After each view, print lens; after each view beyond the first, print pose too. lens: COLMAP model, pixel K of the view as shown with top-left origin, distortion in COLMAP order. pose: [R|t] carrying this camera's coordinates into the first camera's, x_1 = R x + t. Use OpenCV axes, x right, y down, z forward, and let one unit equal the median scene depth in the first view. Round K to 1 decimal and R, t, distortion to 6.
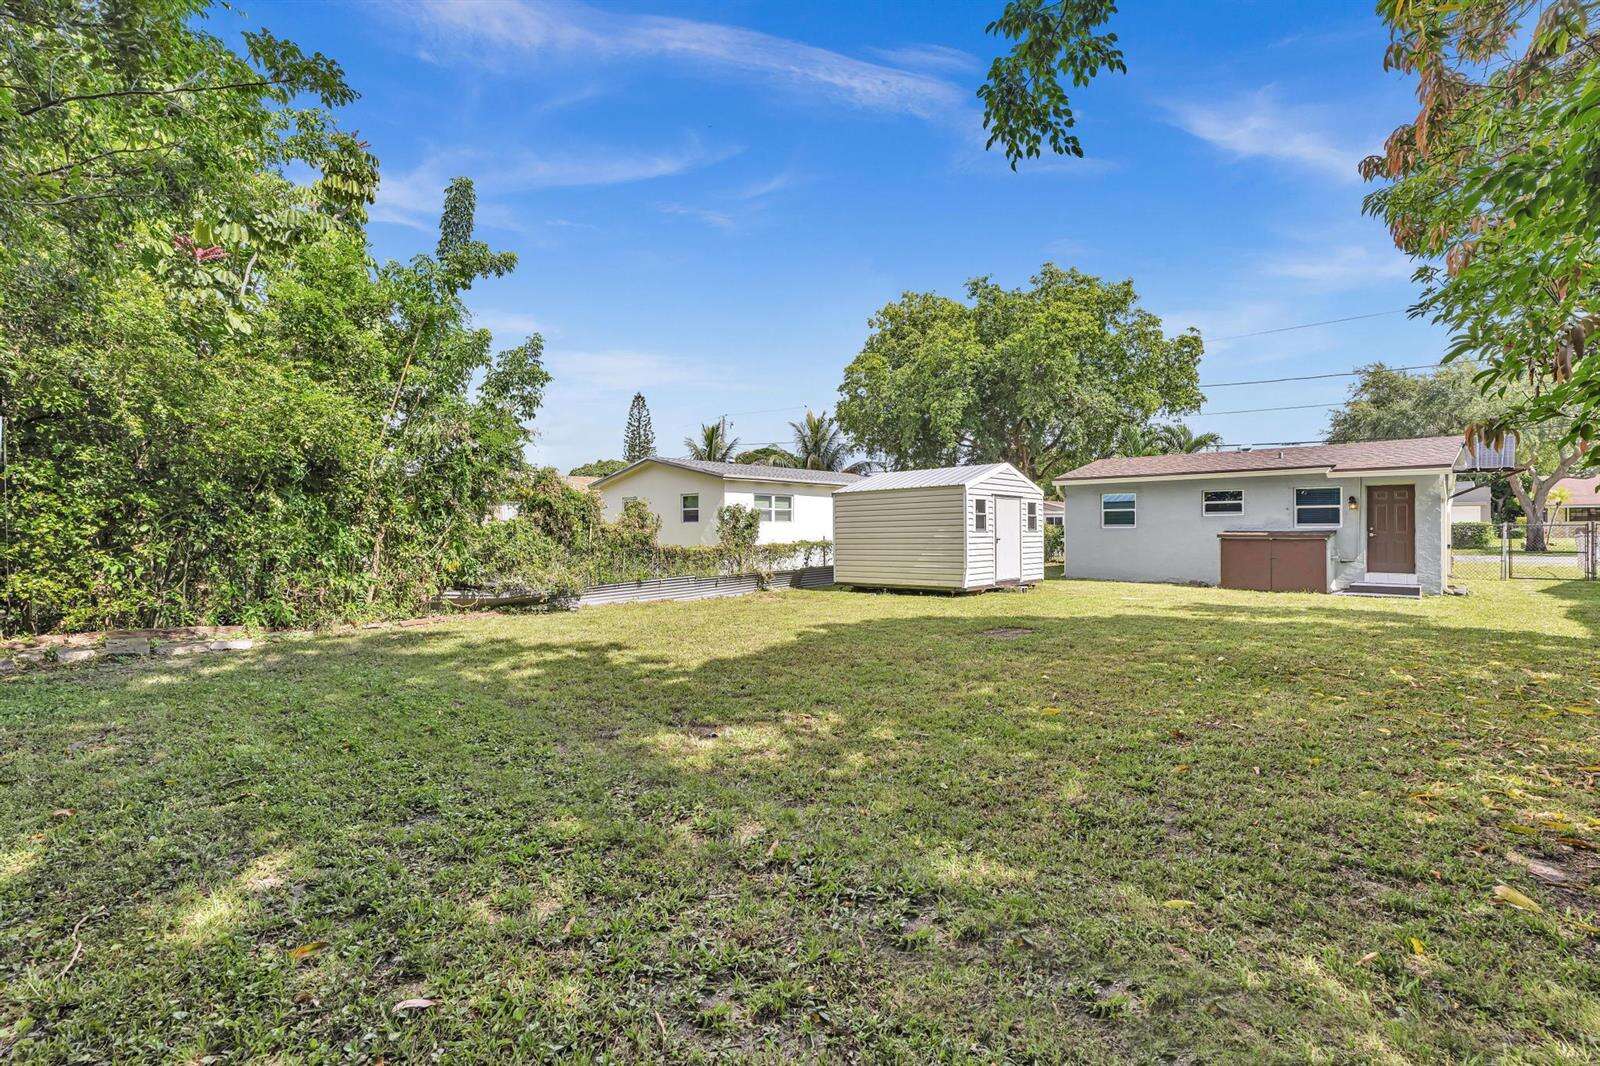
lens RADIAL K [[725.4, 0, 800.0], [0, 725.4, 533.0], [0, 0, 1]] dist [0.001829, 0.000967]
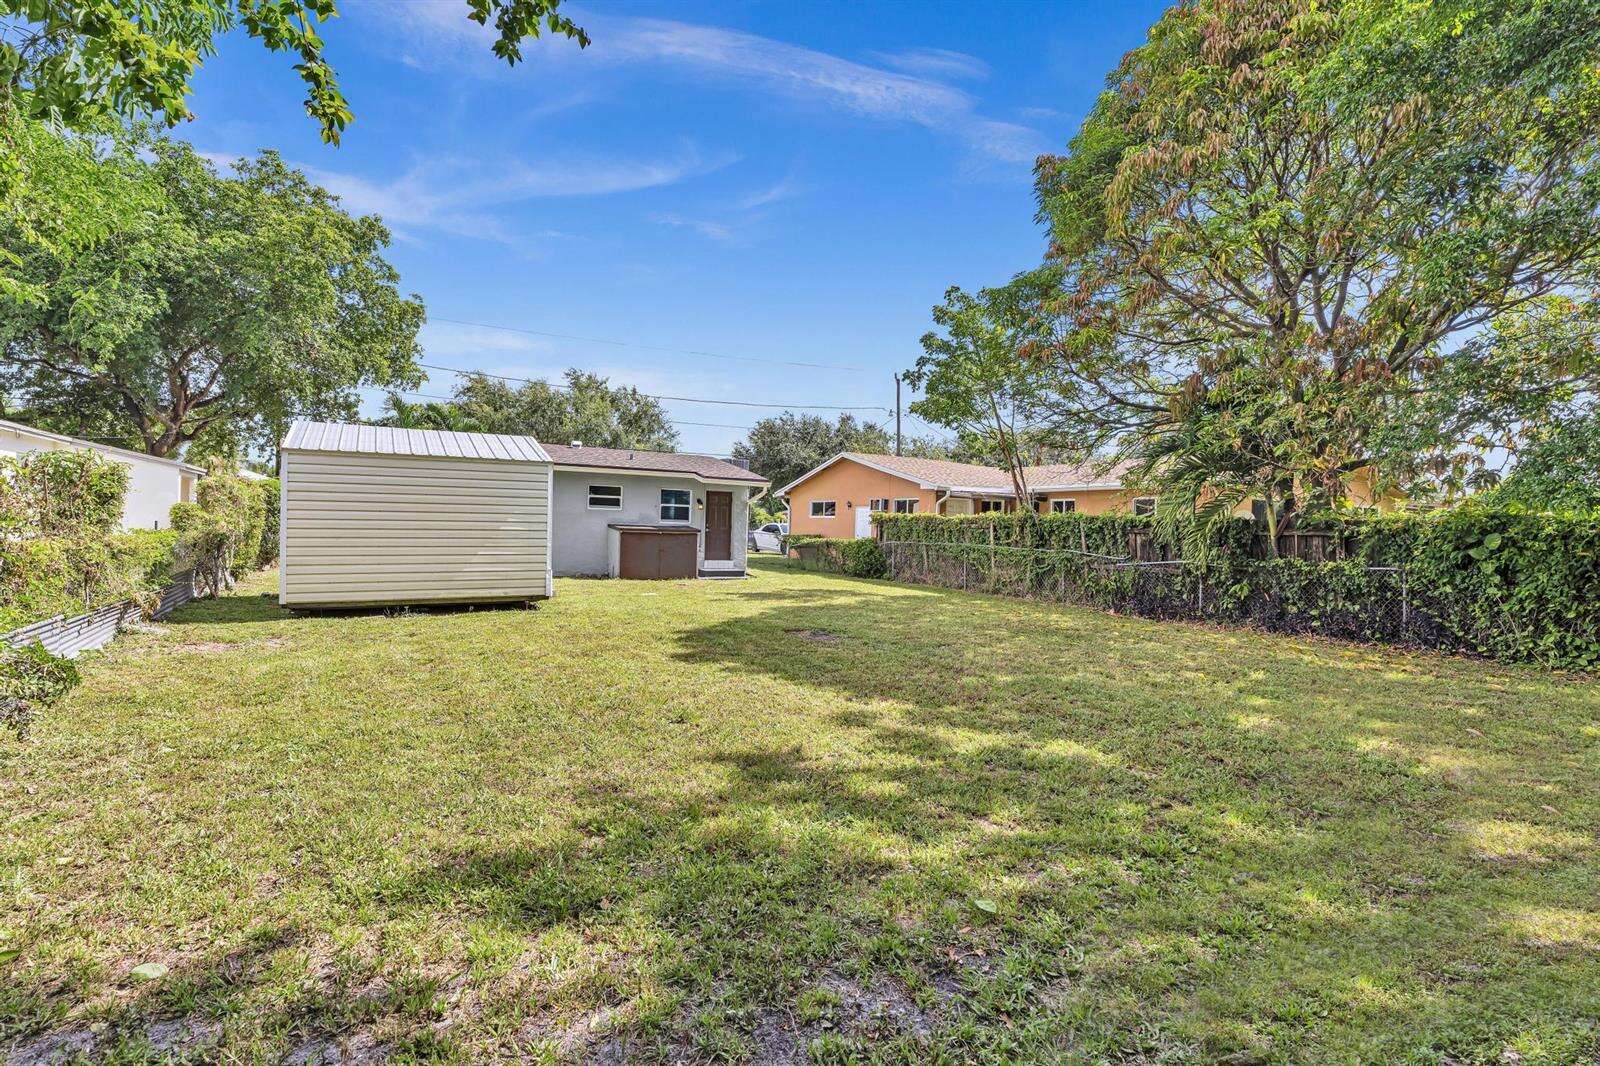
lens RADIAL K [[771.3, 0, 800.1], [0, 771.3, 538.0], [0, 0, 1]] dist [0.000765, 0.000567]
pose [[0.304166, -0.001077, 0.952618, -0.384926], [-0.024826, 0.999651, 0.009057, 0.000016], [-0.952296, -0.026405, 0.304033, 0.400534]]
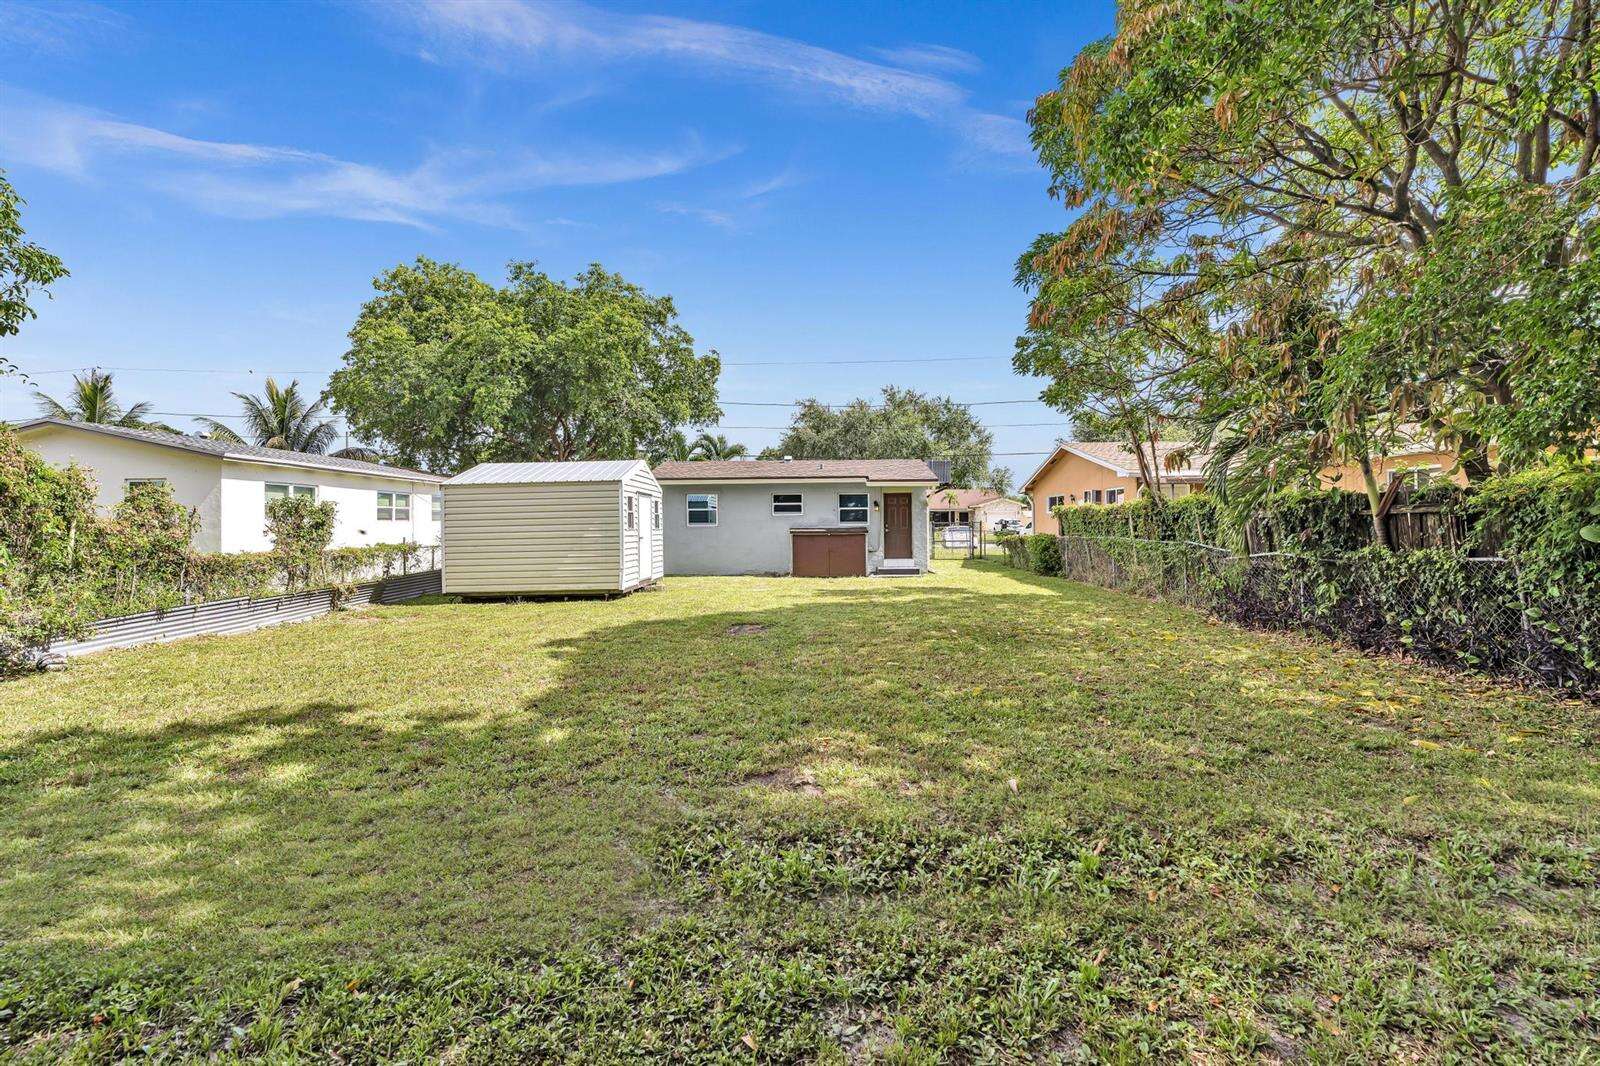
lens RADIAL K [[724.4, 0, 798.5], [0, 724.4, 519.5], [0, 0, 1]] dist [-0.001750, 0.000602]
pose [[0.748428, 0.002281, 0.663213, -0.184195], [0.009515, 0.999854, -0.014176, -0.000130], [-0.663148, 0.016920, 0.748297, 0.110513]]
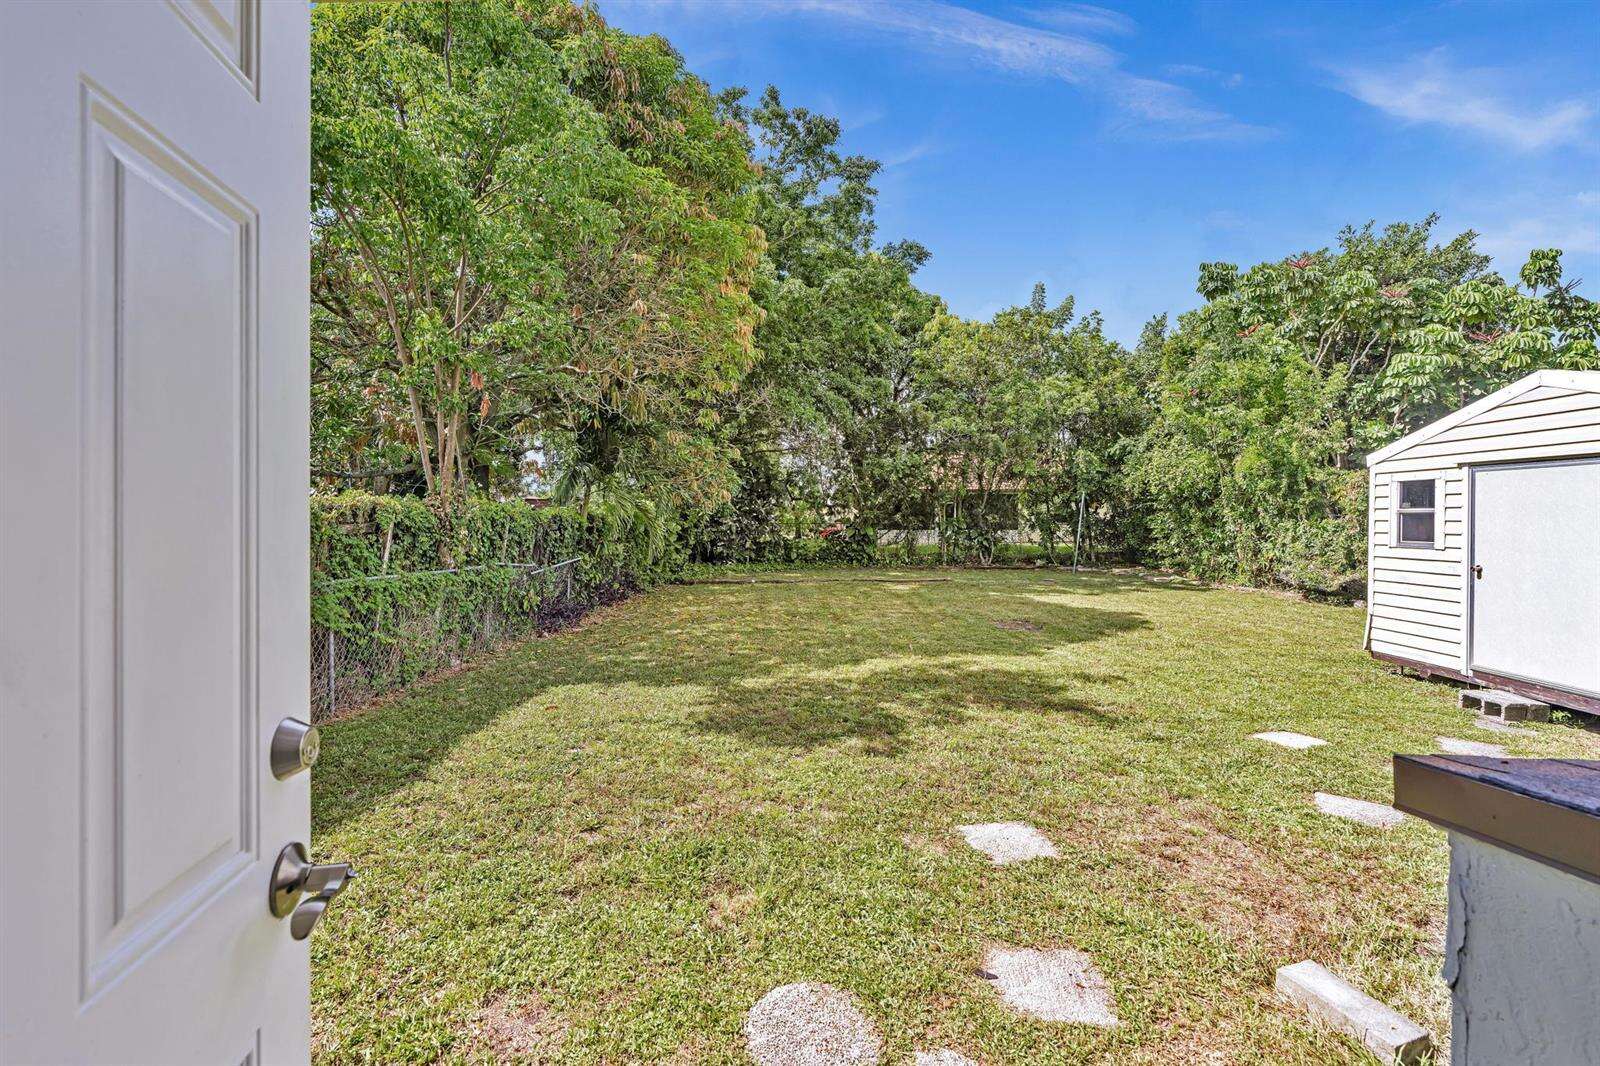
lens RADIAL K [[724.4, 0, 798.5], [0, 724.4, 519.5], [0, 0, 1]] dist [-0.001750, 0.000602]
pose [[-0.732583, 0.001272, -0.680677, 0.724919], [-0.003913, 0.999974, 0.006080, -0.018009], [0.680667, 0.007118, -0.732559, 0.892424]]
